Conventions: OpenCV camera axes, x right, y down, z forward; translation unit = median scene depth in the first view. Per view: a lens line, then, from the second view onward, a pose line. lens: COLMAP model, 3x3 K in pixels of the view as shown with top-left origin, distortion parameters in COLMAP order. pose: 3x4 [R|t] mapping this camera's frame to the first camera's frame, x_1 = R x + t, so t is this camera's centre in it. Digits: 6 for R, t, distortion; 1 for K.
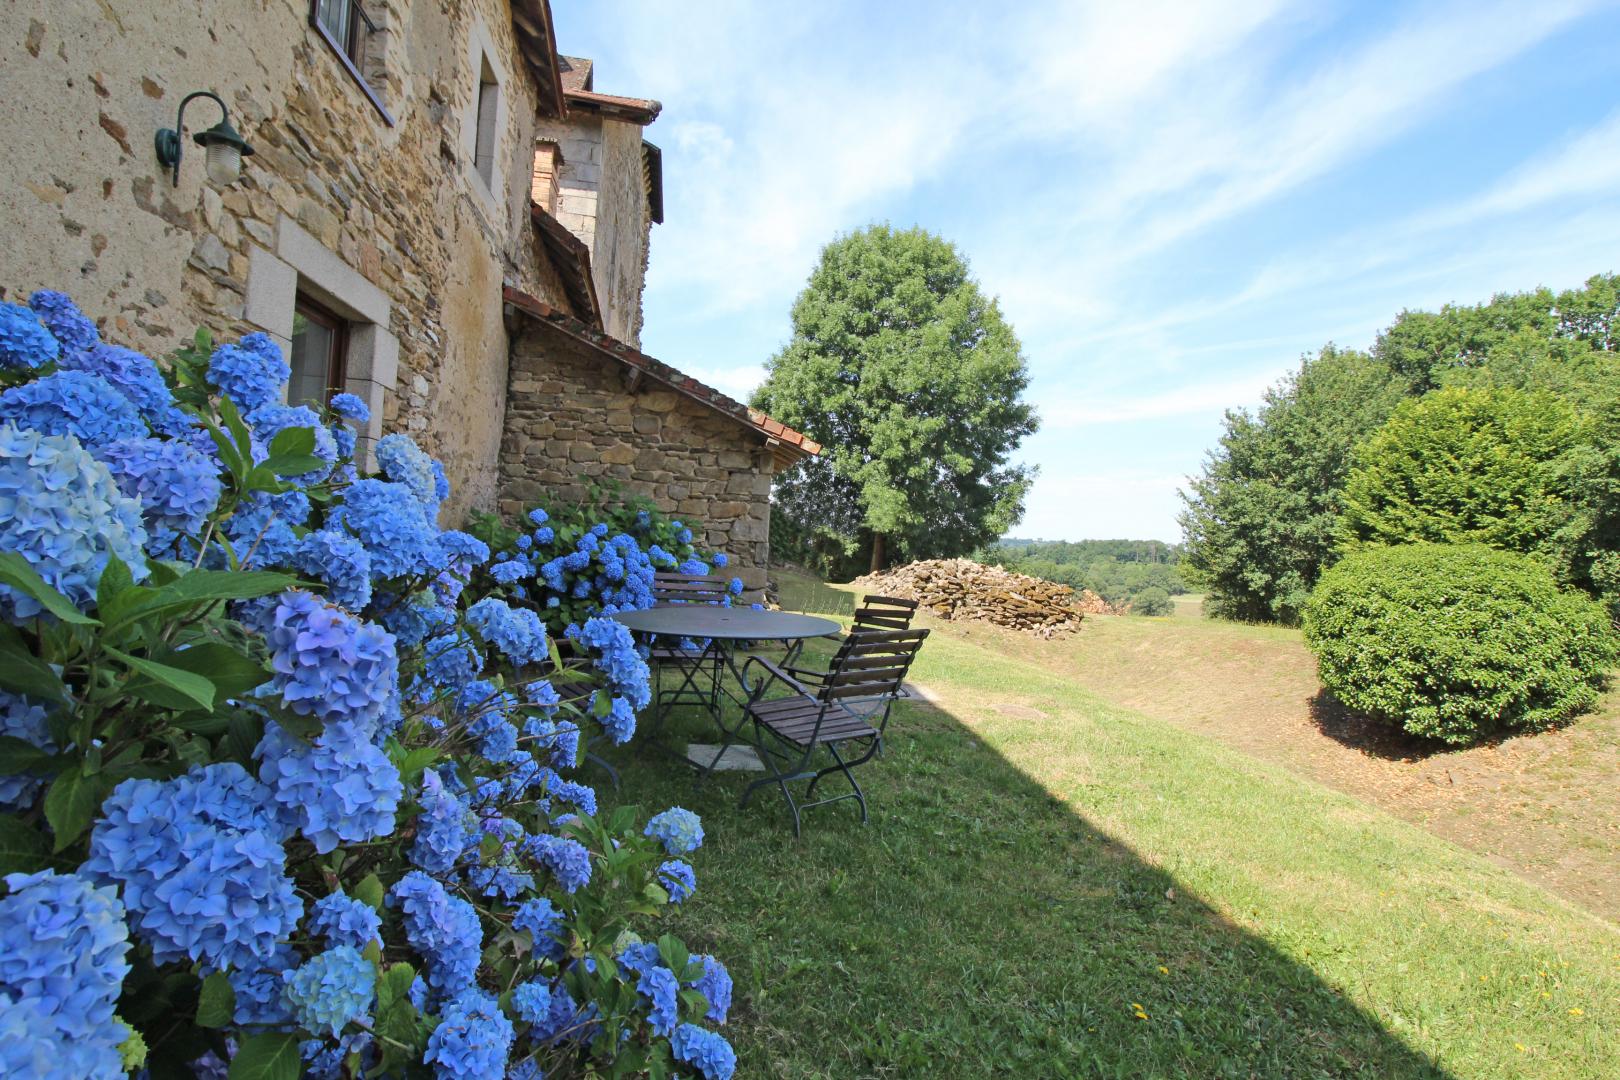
lens RADIAL K [[825.7, 0, 779.9], [0, 825.7, 525.6], [0, 0, 1]] dist [-0.003043, -0.018483]
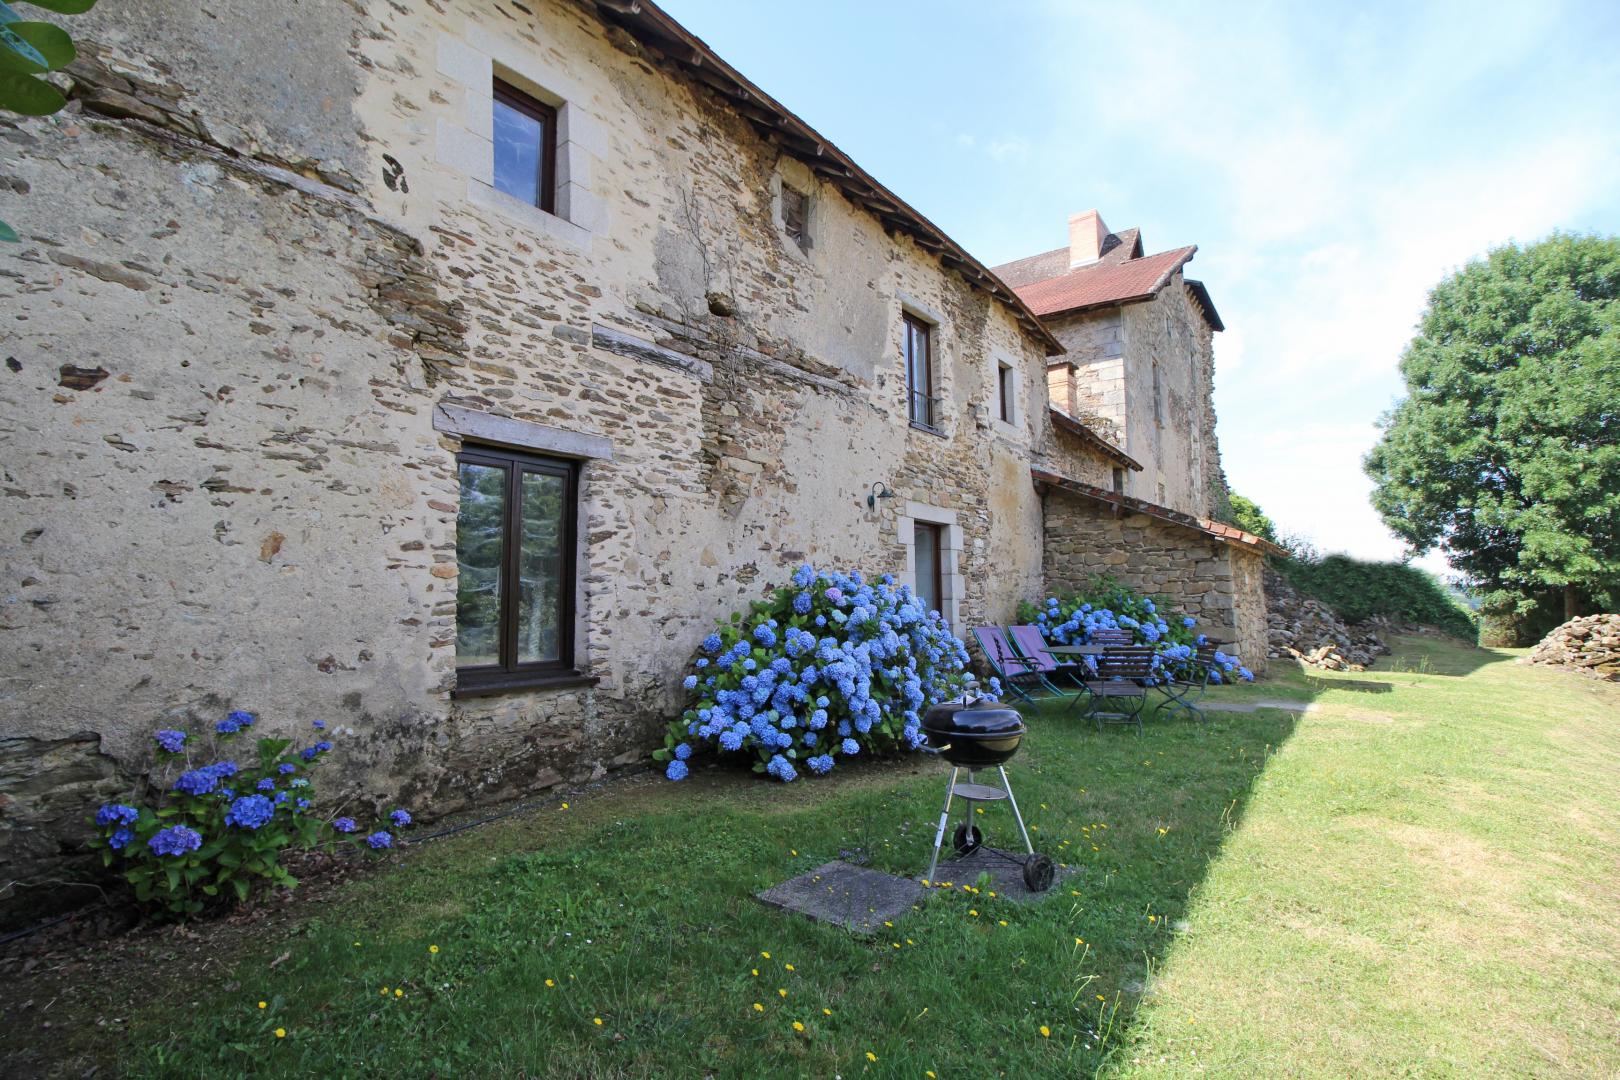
lens RADIAL K [[752.1, 0, 800.0], [0, 752.1, 528.6], [0, 0, 1]] dist [-0.001033, -0.013267]
pose [[0.719227, -0.130395, -0.682429, 0.128802], [0.058067, 0.990075, -0.127980, 0.002213], [0.692344, 0.052420, 0.719661, -0.161328]]
